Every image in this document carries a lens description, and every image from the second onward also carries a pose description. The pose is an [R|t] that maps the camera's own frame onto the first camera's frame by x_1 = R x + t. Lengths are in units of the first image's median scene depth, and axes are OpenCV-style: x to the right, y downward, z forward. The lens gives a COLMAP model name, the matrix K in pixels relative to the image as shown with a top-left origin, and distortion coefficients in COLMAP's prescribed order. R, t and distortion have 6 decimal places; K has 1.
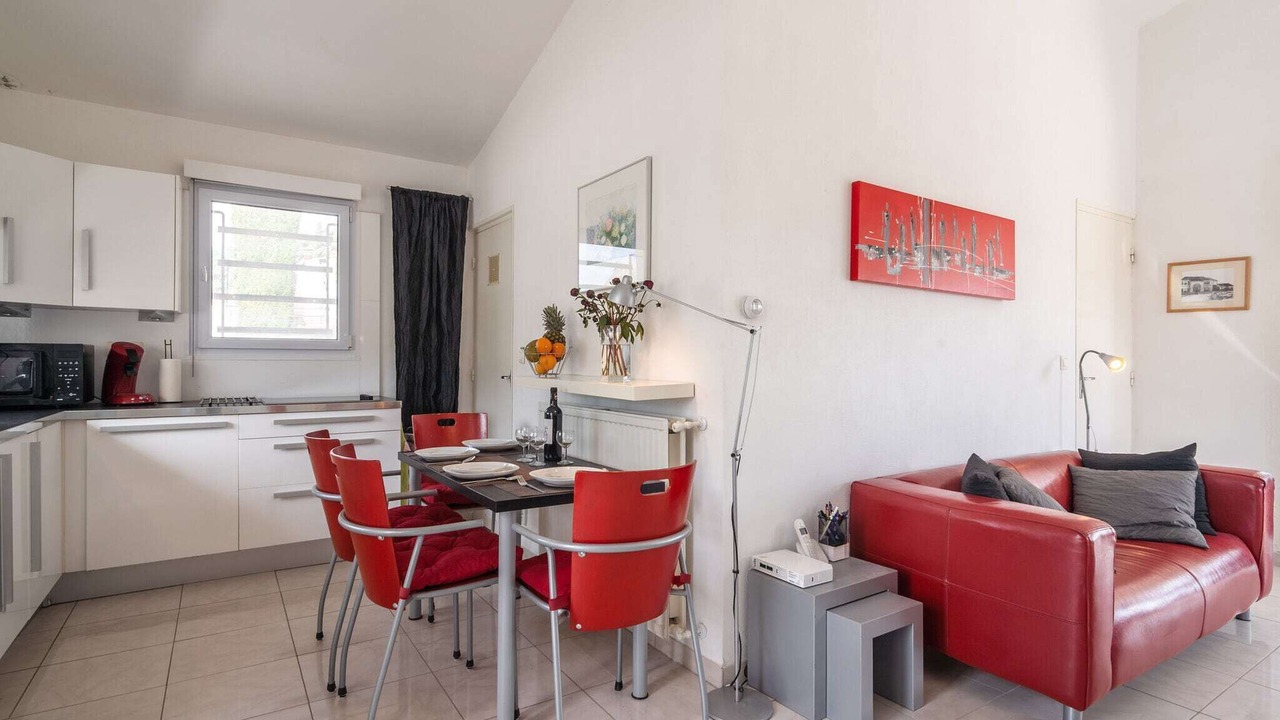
lens RADIAL K [[642.0, 0, 640.8], [0, 642.0, 362.3], [0, 0, 1]] dist [-0.004308, -0.001003]
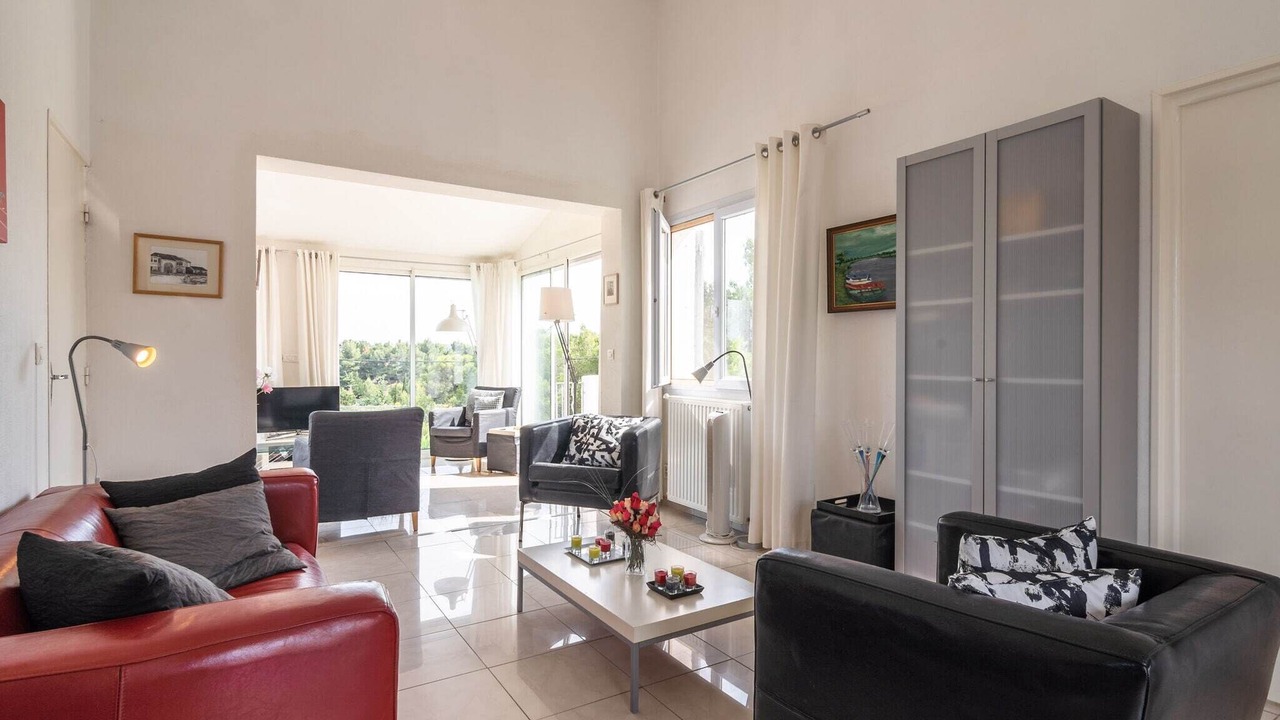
lens RADIAL K [[642.0, 0, 640.8], [0, 642.0, 360.7], [0, 0, 1]] dist [-0.004308, -0.001003]
pose [[0.013358, -0.007929, 0.999879, 0.014911], [-0.002276, 0.999966, 0.007960, 0.000787], [-0.999908, -0.002382, 0.013339, 0.361487]]
